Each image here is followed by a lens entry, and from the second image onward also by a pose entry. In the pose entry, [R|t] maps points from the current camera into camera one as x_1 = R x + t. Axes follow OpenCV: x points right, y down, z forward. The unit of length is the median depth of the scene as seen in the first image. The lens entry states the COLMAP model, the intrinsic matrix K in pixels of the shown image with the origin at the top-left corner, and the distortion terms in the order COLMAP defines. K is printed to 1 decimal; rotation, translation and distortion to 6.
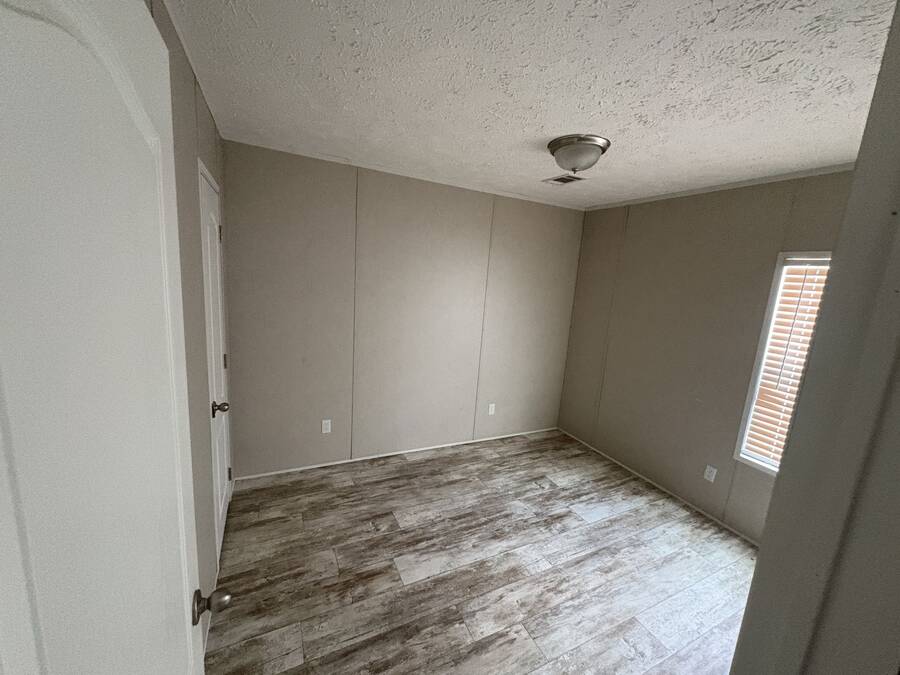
lens RADIAL K [[357.7, 0, 450.0], [0, 357.7, 339.1], [0, 0, 1]] dist [0.001880, 0.000121]
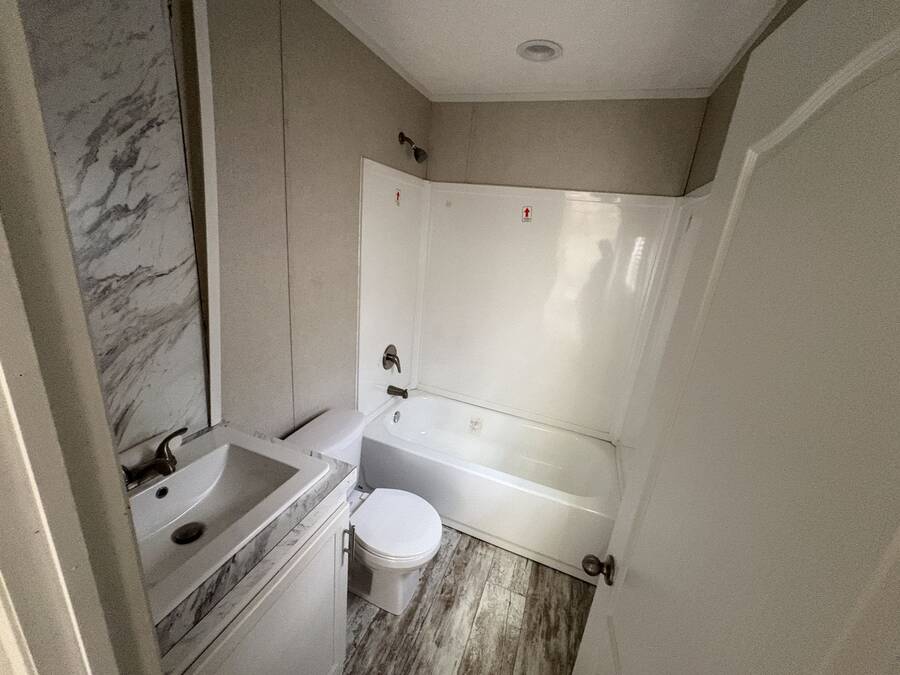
lens RADIAL K [[357.7, 0, 448.1], [0, 357.7, 339.4], [0, 0, 1]] dist [0.001880, 0.000121]
pose [[0.735058, -0.206880, 0.645670, -0.240649], [0.078124, 0.971812, 0.222439, -0.128797], [-0.673488, -0.113063, 0.730500, 0.567115]]
